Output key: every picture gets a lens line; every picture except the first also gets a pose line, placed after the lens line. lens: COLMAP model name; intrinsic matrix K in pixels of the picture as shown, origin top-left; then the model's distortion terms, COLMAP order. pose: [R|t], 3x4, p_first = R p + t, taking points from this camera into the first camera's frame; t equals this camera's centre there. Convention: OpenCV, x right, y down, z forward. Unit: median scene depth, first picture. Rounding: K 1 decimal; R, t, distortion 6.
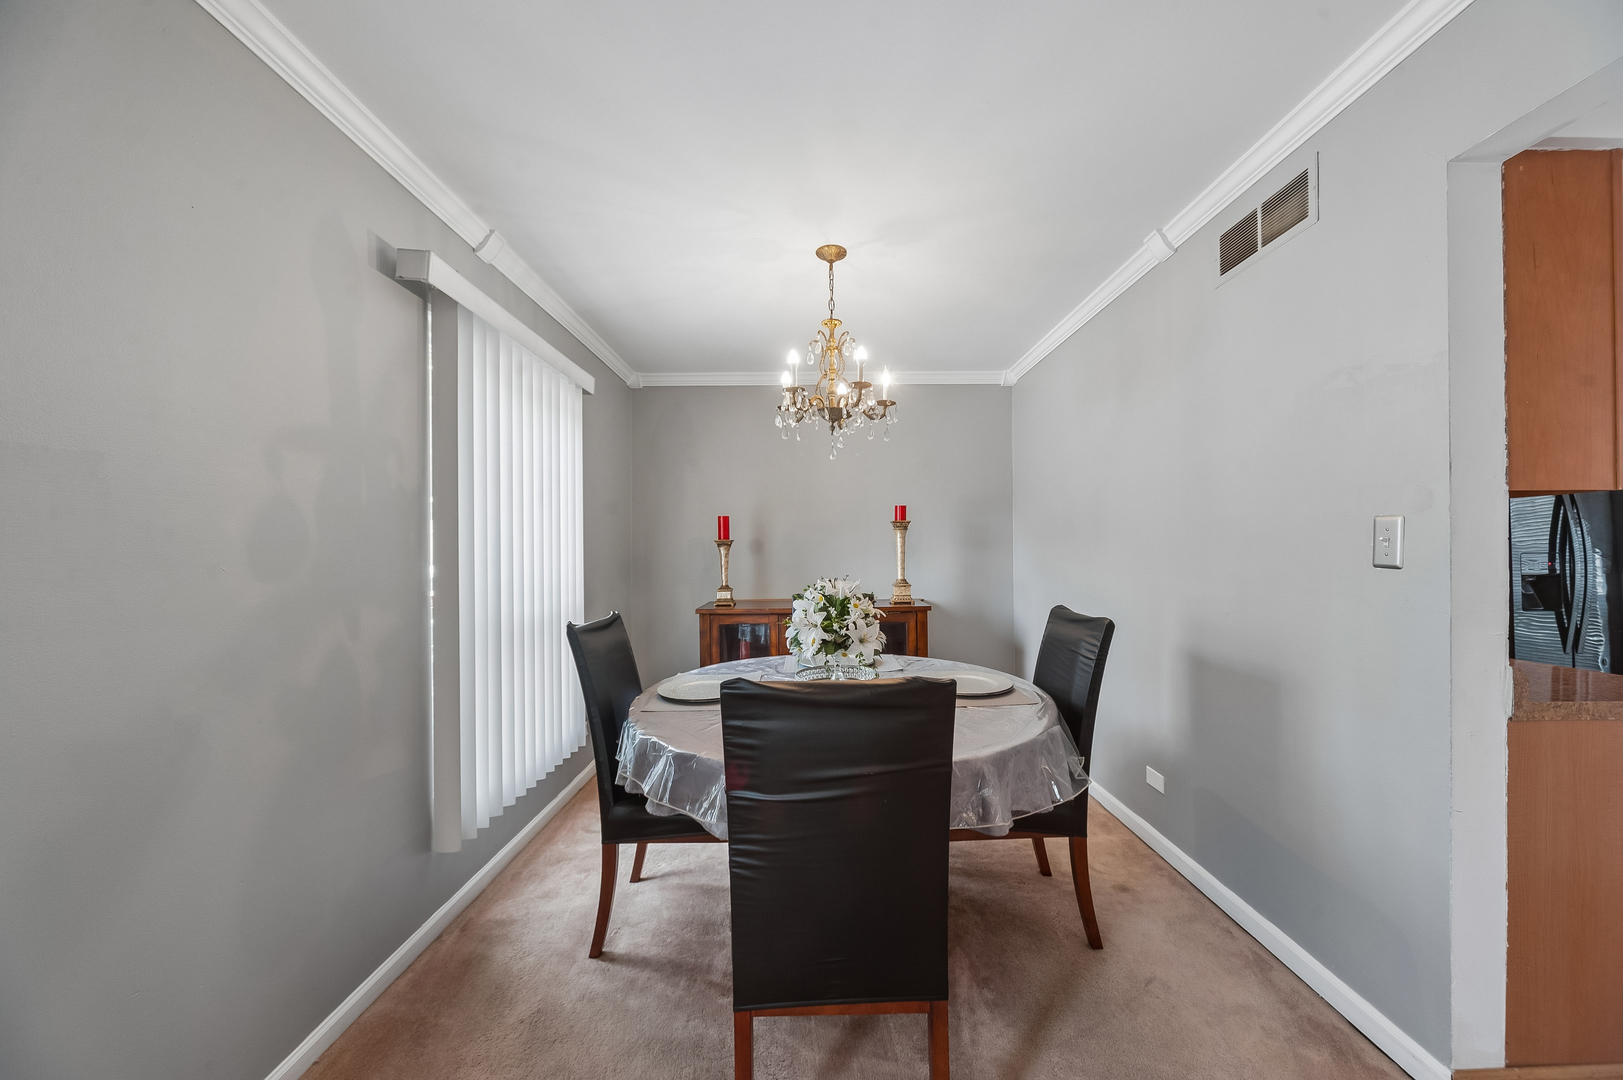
lens RADIAL K [[564.7, 0, 822.0], [0, 564.7, 548.0], [0, 0, 1]] dist [0.000562, -0.000657]
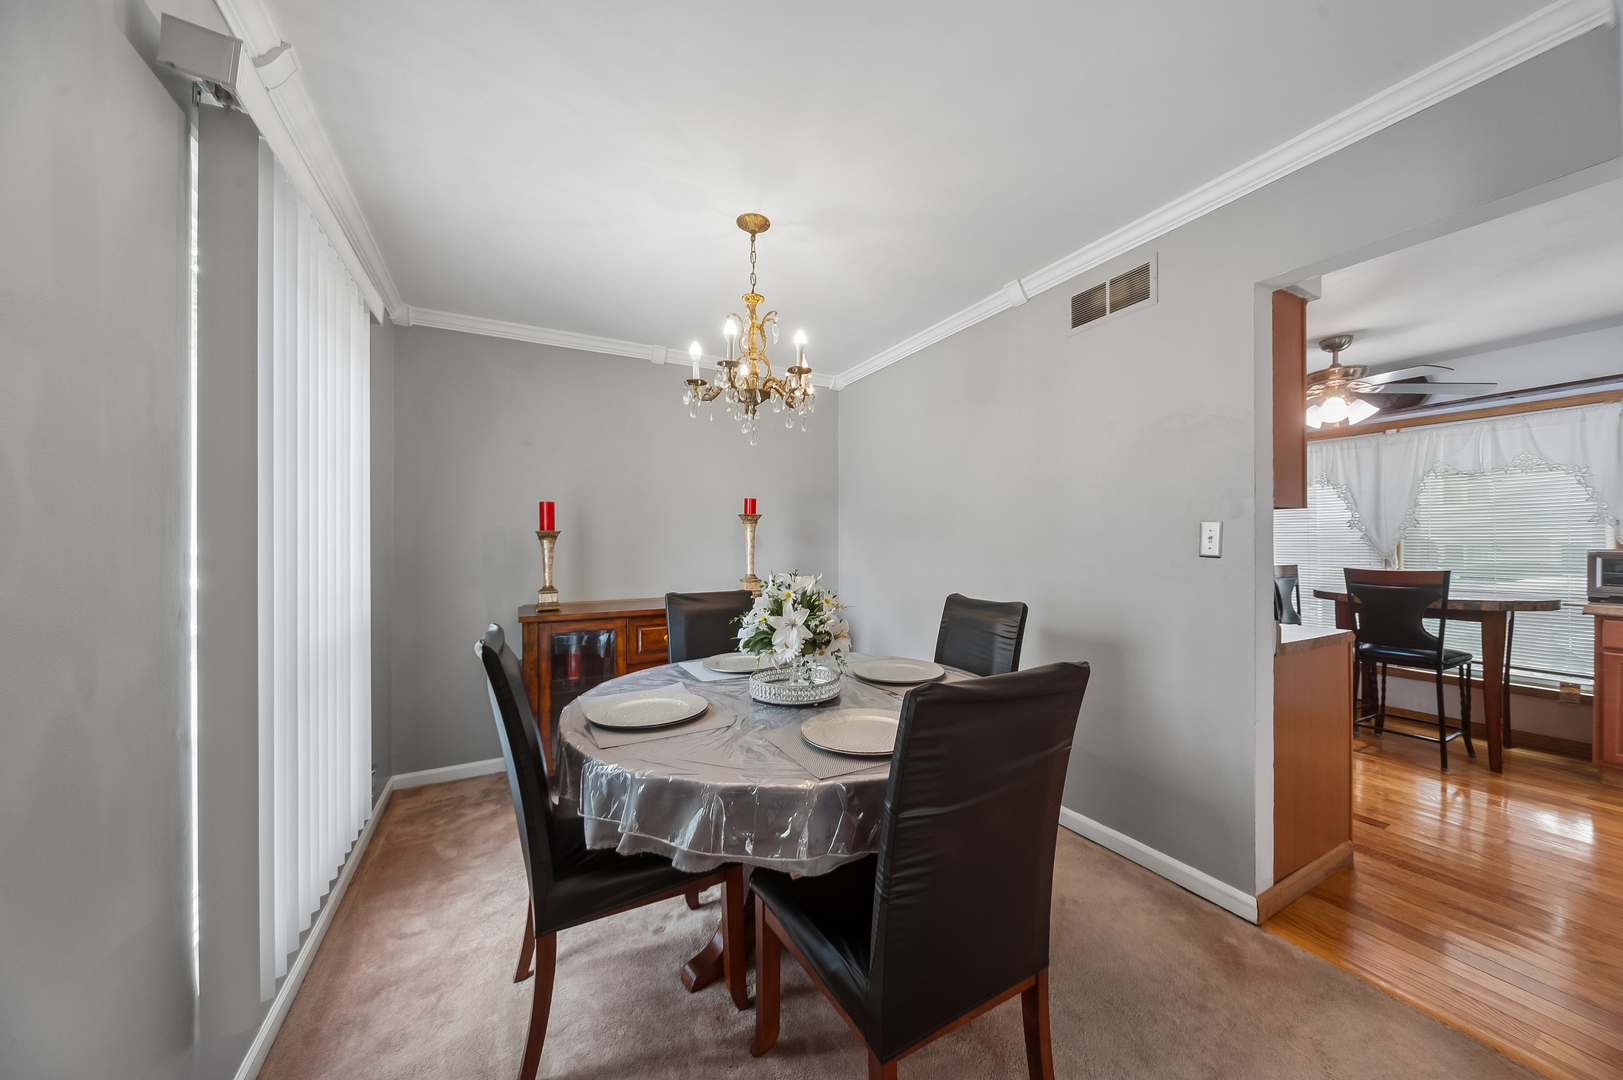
lens RADIAL K [[564.7, 0, 834.9], [0, 564.7, 540.6], [0, 0, 1]] dist [0.000562, -0.000657]
pose [[0.877179, 0.008235, 0.480092, -0.323141], [-0.005661, 0.999961, -0.006808, 0.005168], [-0.480129, 0.003254, 0.877192, 0.129049]]
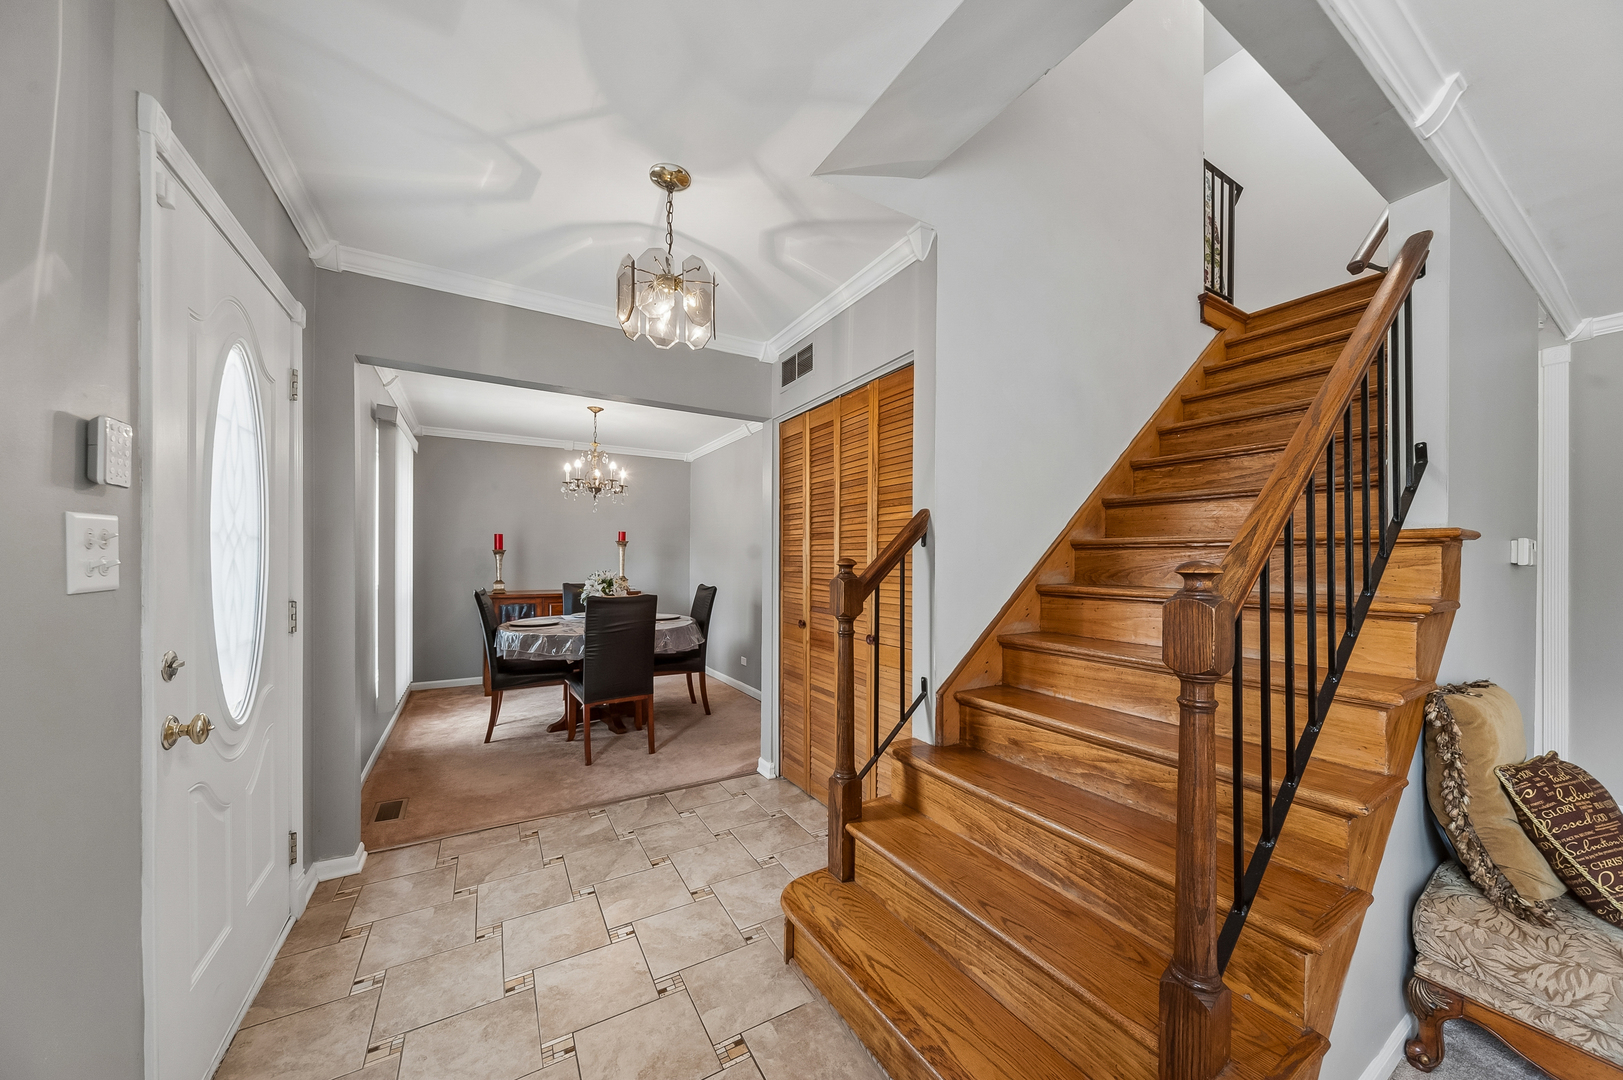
lens RADIAL K [[564.7, 0, 825.2], [0, 564.7, 560.2], [0, 0, 1]] dist [0.000562, -0.000657]
pose [[0.861709, 0.016093, 0.507147, -0.300073], [-0.020291, 0.999790, 0.002752, -0.013084], [-0.506996, -0.012662, 0.861855, -1.175917]]
